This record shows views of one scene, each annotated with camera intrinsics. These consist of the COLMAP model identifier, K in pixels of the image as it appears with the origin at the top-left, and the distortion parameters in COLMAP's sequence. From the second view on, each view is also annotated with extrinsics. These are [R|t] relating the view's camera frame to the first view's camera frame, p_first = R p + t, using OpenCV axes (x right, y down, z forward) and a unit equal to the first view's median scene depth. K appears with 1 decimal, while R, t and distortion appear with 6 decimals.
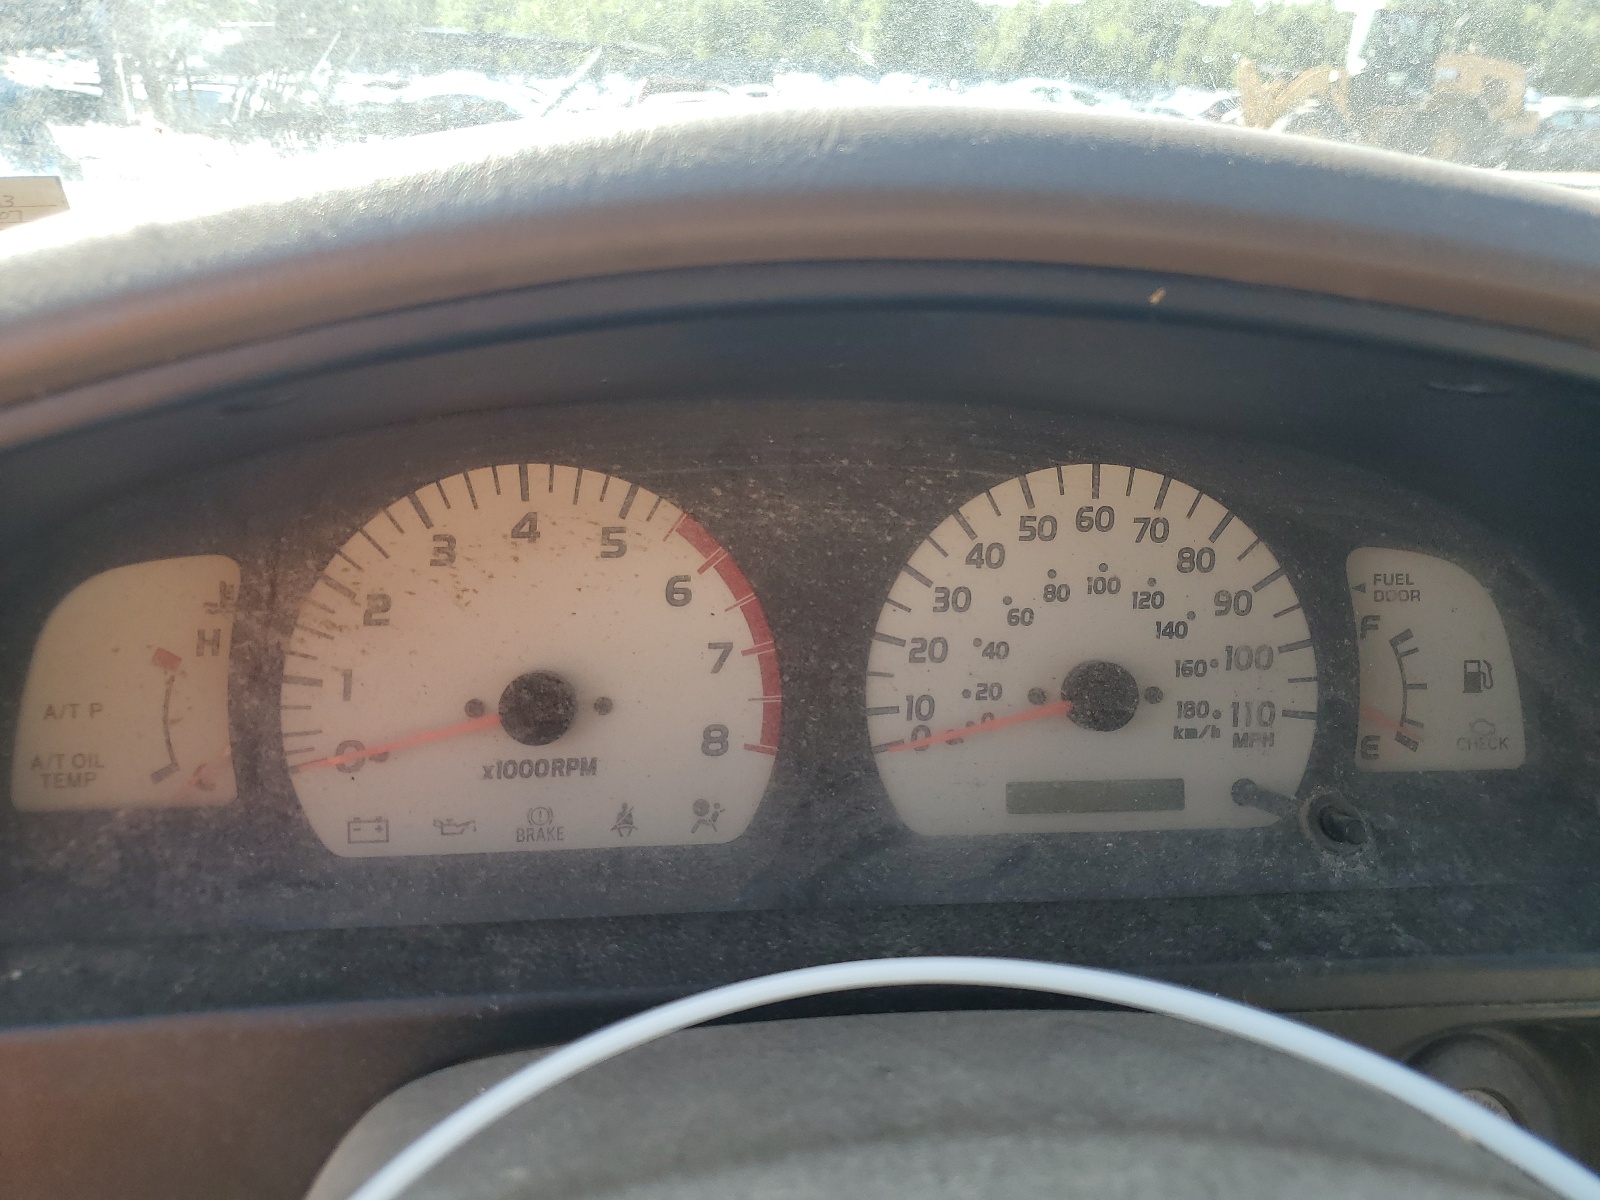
lens RADIAL K [[1332.1, 0, 800.5], [0, 1332.1, 600.8], [0, 0, 1]] dist [-0.013099, -0.006357]
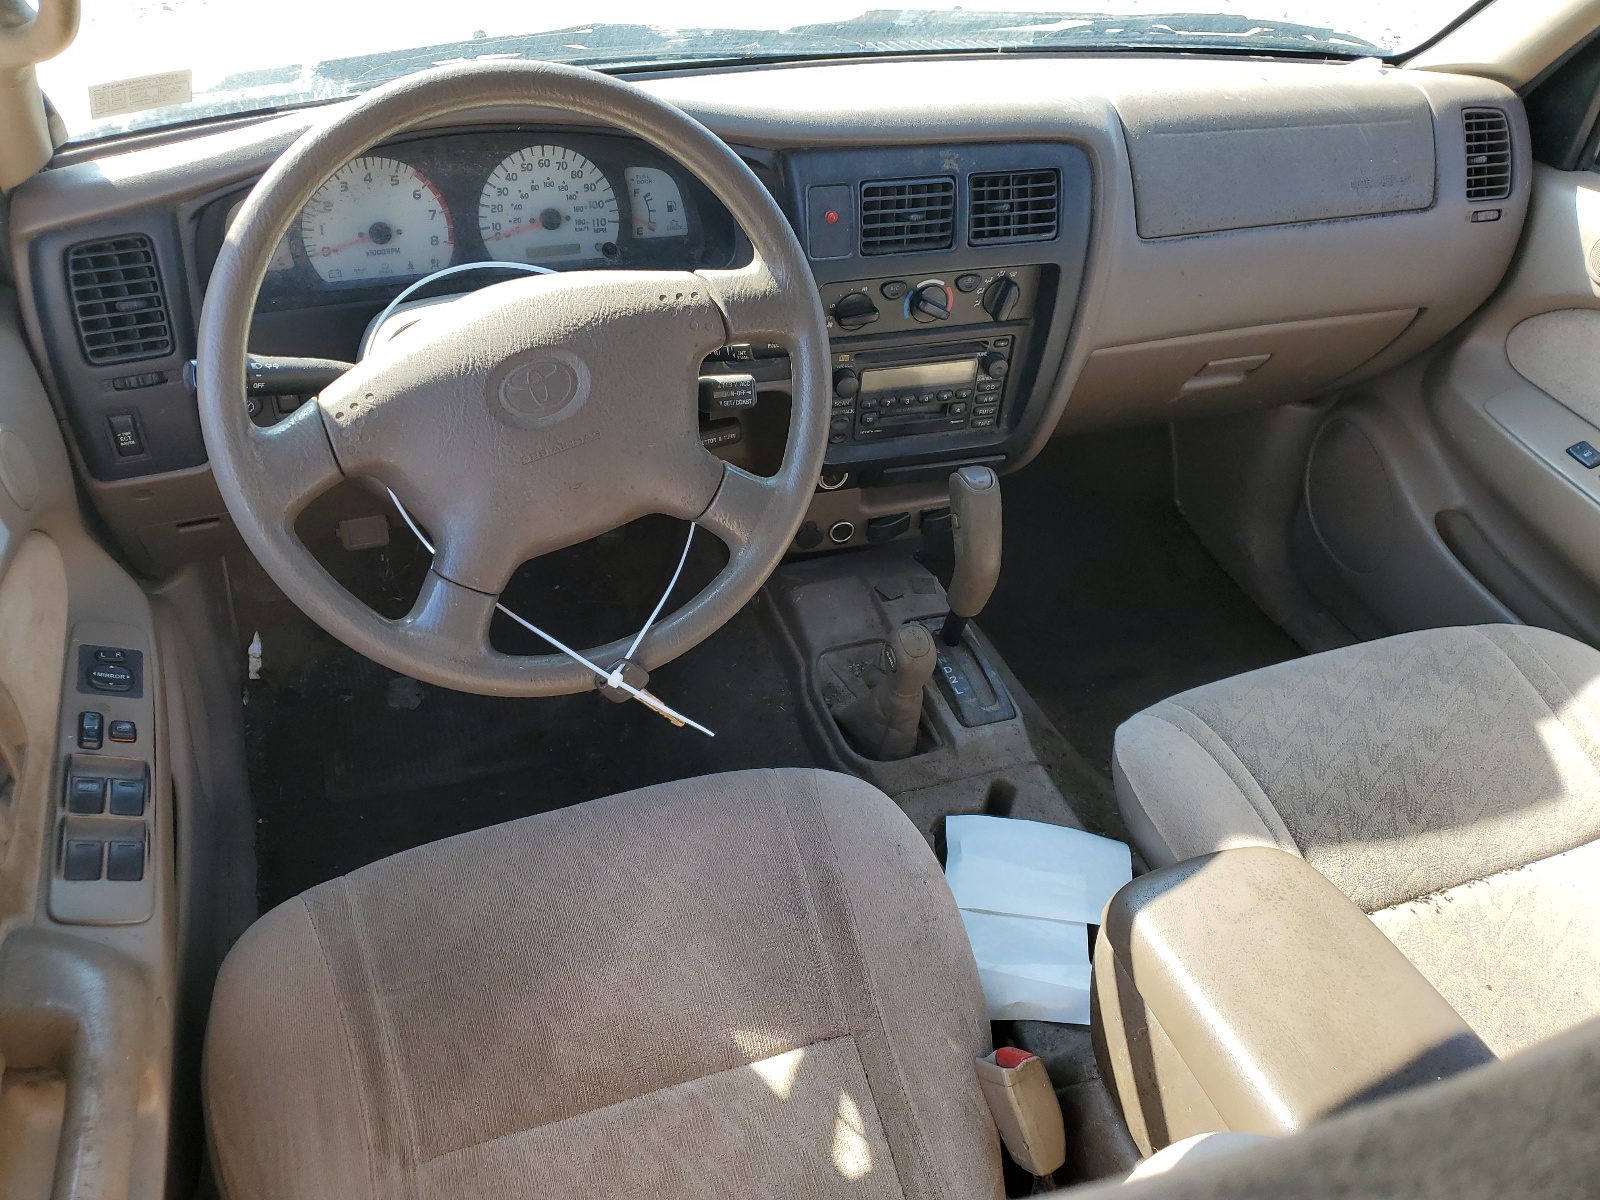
lens RADIAL K [[1332.1, 0, 796.9], [0, 1332.1, 602.6], [0, 0, 1]] dist [-0.013099, -0.006357]
pose [[0.965565, -0.129069, 0.225887, -0.054881], [0.050985, 0.945300, 0.322193, -0.061965], [-0.255116, -0.299582, 0.919330, -2.475837]]
